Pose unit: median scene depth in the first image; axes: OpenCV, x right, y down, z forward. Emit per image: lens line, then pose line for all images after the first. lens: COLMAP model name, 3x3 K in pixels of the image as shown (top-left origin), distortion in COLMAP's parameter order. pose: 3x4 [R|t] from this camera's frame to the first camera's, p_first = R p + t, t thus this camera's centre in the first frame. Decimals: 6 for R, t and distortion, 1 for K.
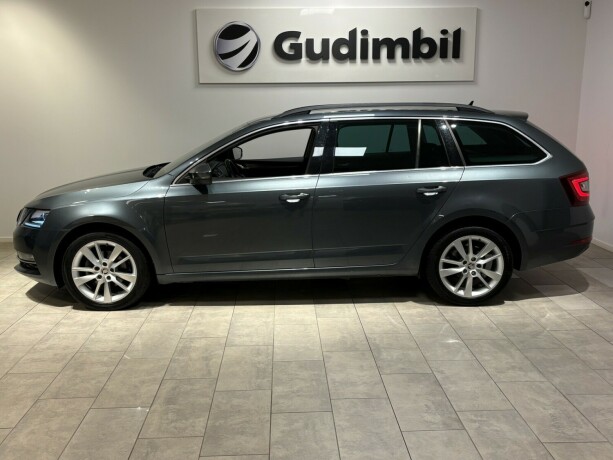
lens RADIAL K [[603.5, 0, 305.8], [0, 603.5, 235.8], [0, 0, 1]] dist [-0.002370, 0.000000]
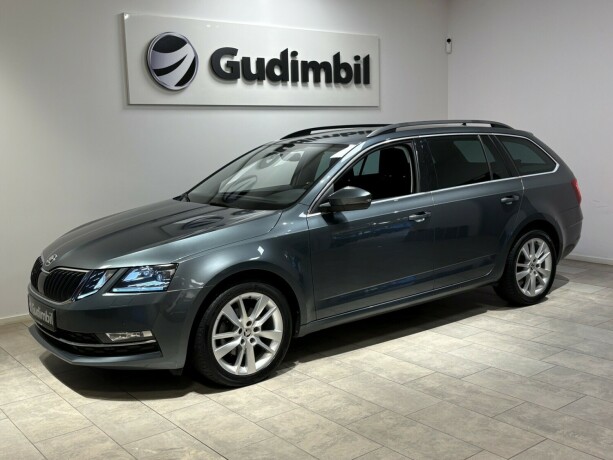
lens RADIAL K [[676.1, 0, 305.9], [0, 676.1, 225.0], [0, 0, 1]] dist [0.011184, 0.000000]
pose [[0.806881, -0.088641, 0.584026, -0.764167], [0.146217, 0.987881, -0.052074, -0.021411], [-0.572332, 0.127411, 0.810063, 0.239671]]
